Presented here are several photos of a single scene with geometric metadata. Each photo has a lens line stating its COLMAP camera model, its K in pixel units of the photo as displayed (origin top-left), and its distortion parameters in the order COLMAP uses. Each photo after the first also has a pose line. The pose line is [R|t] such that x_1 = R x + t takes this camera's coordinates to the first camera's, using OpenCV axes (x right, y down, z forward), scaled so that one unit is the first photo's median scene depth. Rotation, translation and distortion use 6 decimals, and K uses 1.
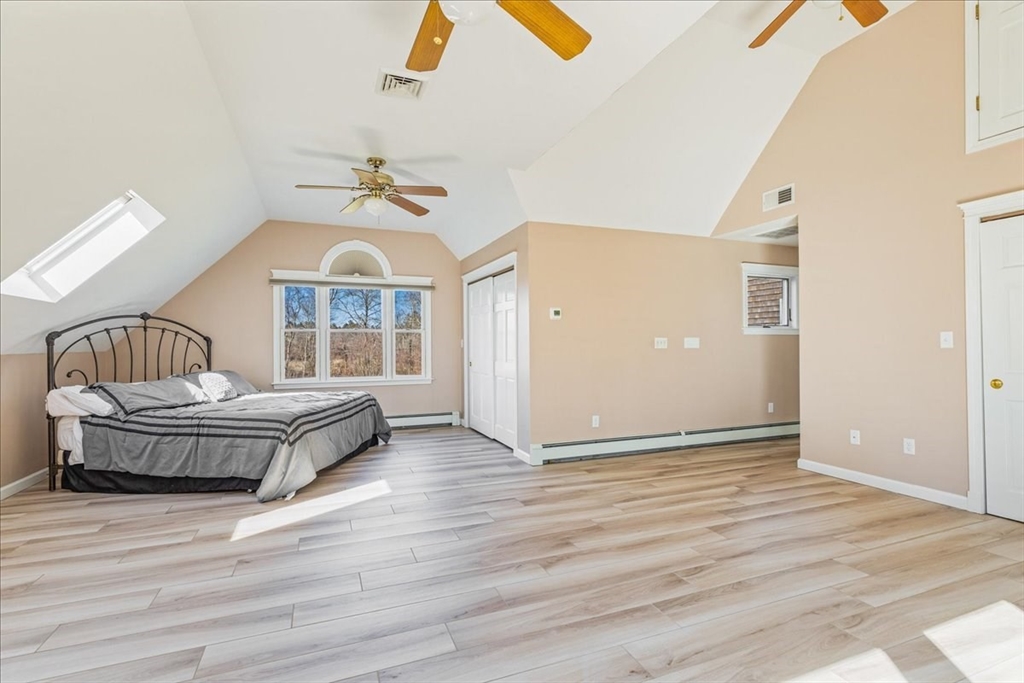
lens RADIAL K [[463.3, 0, 518.5], [0, 463.3, 342.9], [0, 0, 1]] dist [0.003597, 0.001753]
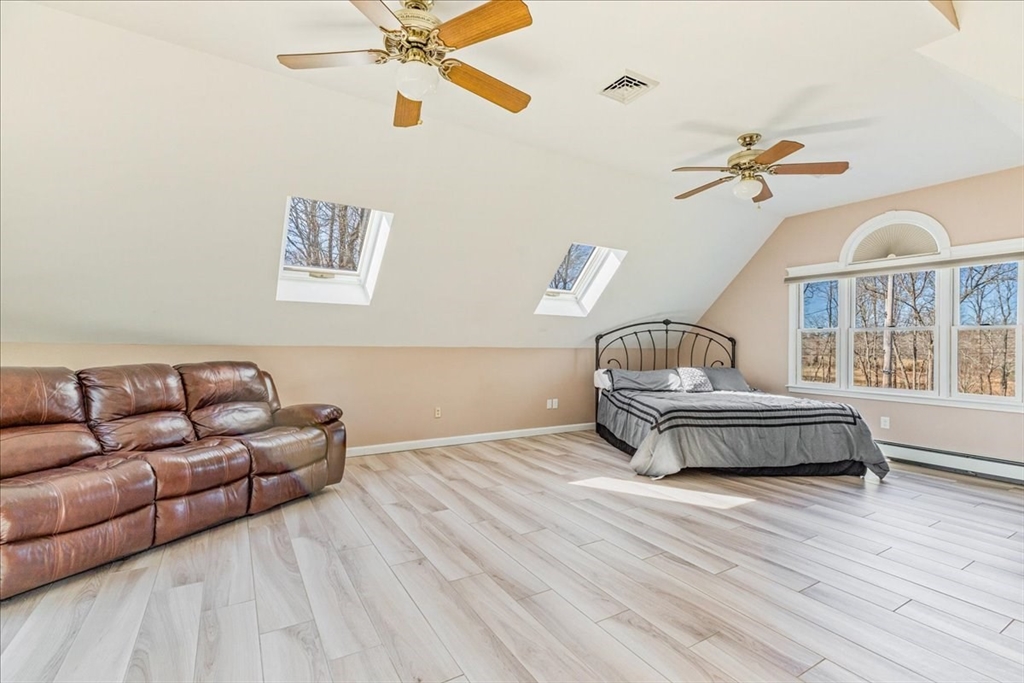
lens RADIAL K [[463.3, 0, 518.5], [0, 463.3, 340.6], [0, 0, 1]] dist [0.003597, 0.001753]
pose [[0.174901, -0.001189, -0.984585, 0.533409], [-0.009962, 0.999946, -0.002977, 0.004126], [0.984536, 0.010329, 0.174879, 0.447453]]
